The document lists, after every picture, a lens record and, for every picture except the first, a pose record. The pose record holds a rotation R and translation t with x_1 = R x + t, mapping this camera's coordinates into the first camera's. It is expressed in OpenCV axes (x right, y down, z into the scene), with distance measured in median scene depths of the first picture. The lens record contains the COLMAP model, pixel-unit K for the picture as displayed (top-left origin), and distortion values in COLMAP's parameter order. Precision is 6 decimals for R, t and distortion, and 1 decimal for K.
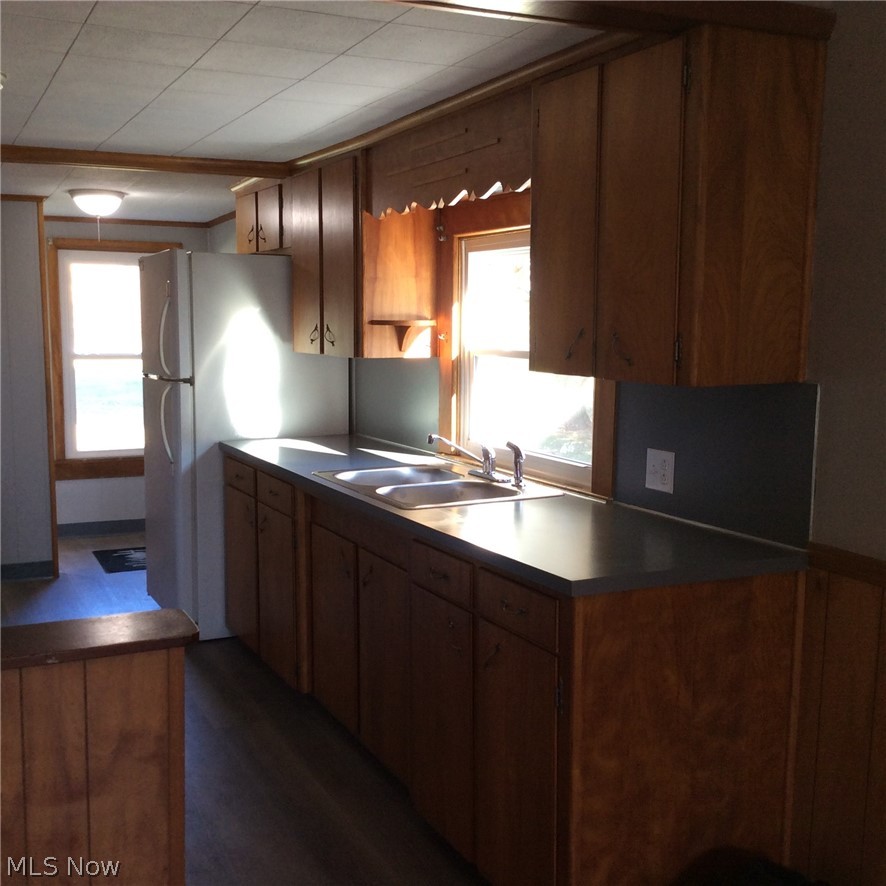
lens RADIAL K [[1065.5, 0, 446.0], [0, 1065.5, 441.1], [0, 0, 1]] dist [0.041436, 0.000000]
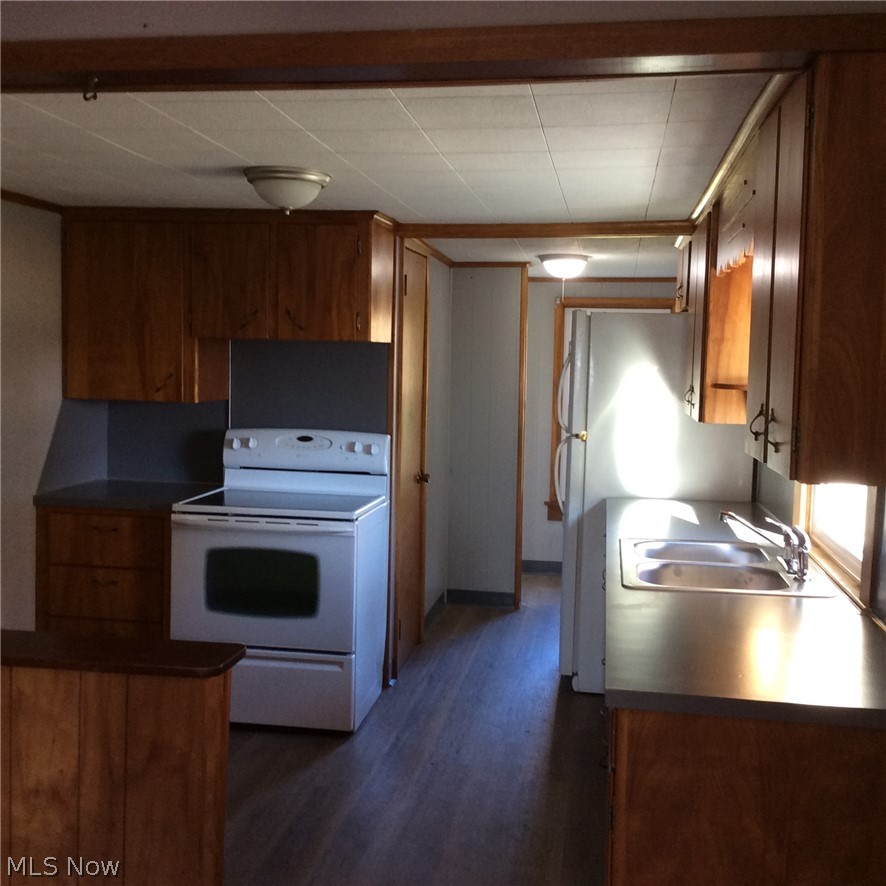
lens RADIAL K [[1065.5, 0, 444.7], [0, 1065.5, 446.4], [0, 0, 1]] dist [0.041436, 0.000000]
pose [[0.815771, 0.055901, -0.575667, 0.247958], [-0.076348, 0.997016, -0.011375, -0.025327], [0.573313, 0.053230, 0.817605, 0.082549]]
